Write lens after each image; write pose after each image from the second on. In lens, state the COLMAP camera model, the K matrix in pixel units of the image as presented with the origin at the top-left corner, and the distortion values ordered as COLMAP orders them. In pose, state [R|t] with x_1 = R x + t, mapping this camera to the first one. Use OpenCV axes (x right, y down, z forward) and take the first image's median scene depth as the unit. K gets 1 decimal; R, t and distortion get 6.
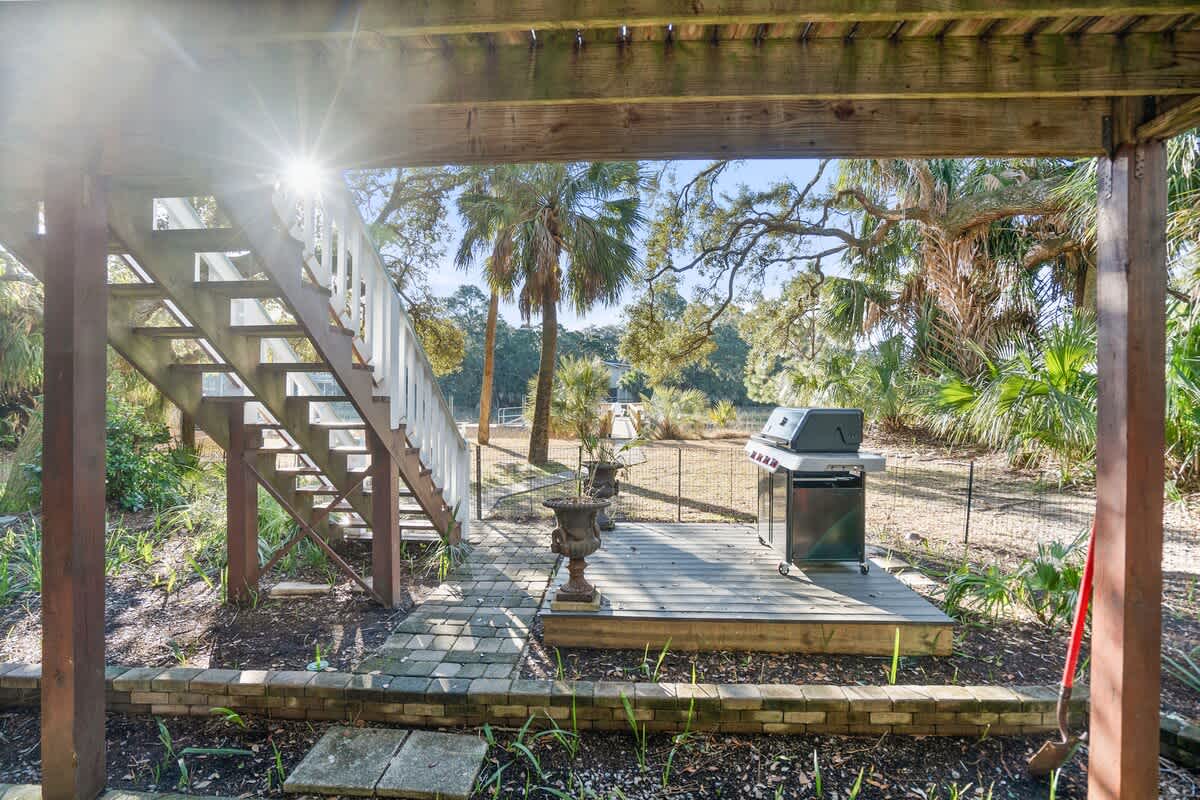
lens RADIAL K [[561.7, 0, 600.8], [0, 561.7, 400.1], [0, 0, 1]] dist [-0.036824, 0.001350]
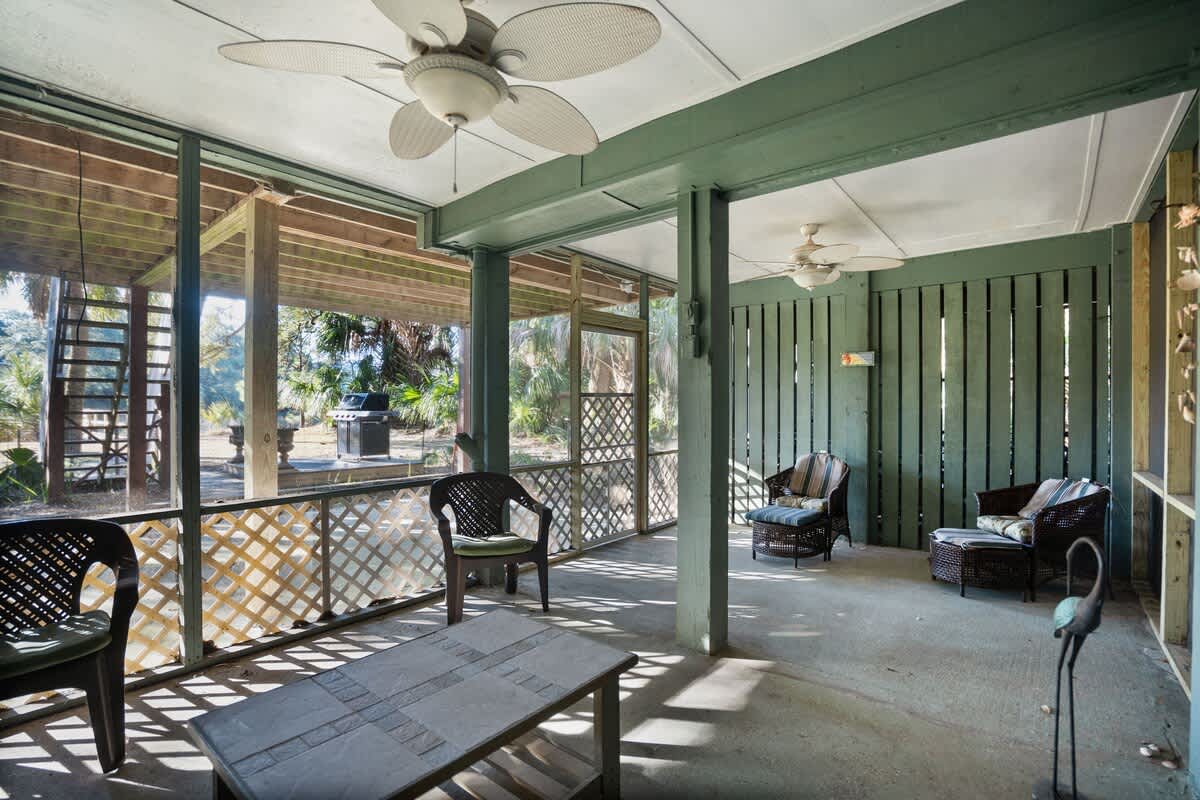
lens RADIAL K [[561.7, 0, 591.8], [0, 561.7, 405.3], [0, 0, 1]] dist [-0.036824, 0.001350]
pose [[0.611684, 0.004438, 0.791090, -0.318156], [0.005195, 0.999940, -0.009627, 0.032965], [-0.791085, 0.009998, 0.611624, -0.416289]]
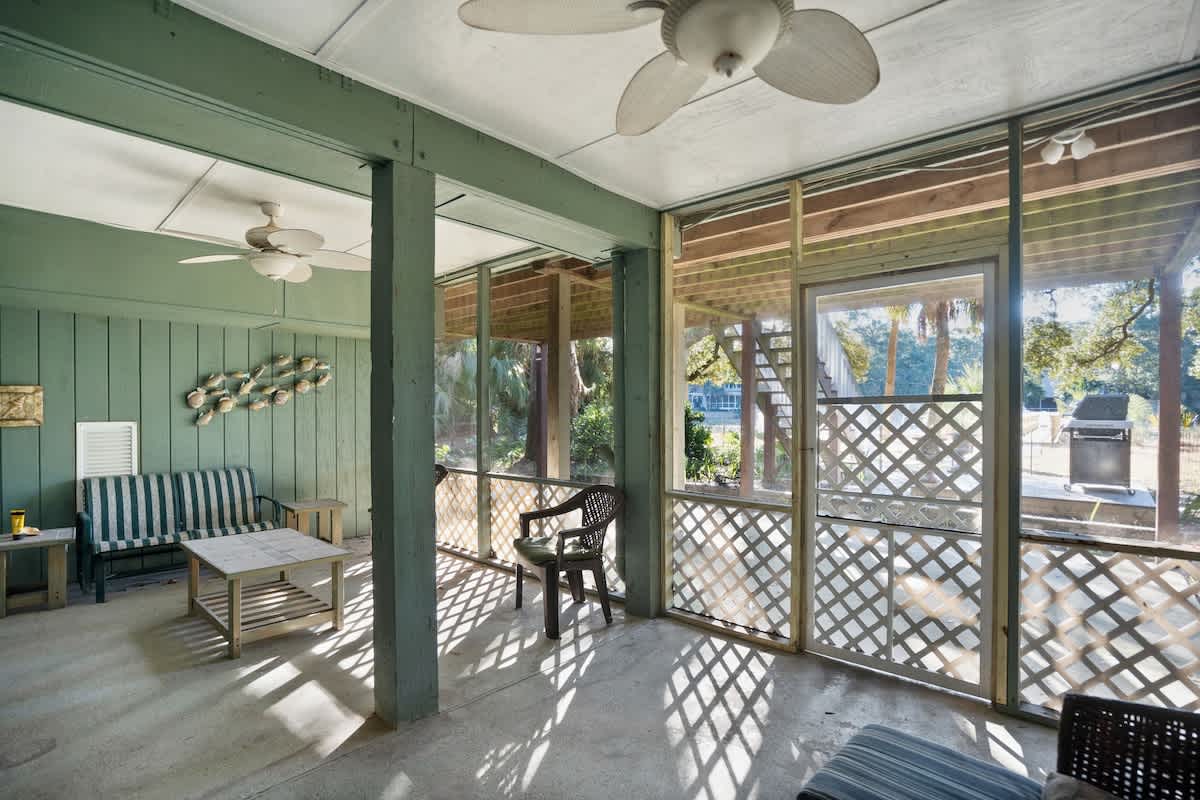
lens RADIAL K [[561.7, 0, 594.1], [0, 561.7, 411.3], [0, 0, 1]] dist [-0.036824, 0.001350]
pose [[0.769450, 0.004101, -0.638694, 0.092953], [-0.006156, 0.999981, -0.000995, 0.026396], [0.638677, 0.004698, 0.769460, -0.415567]]
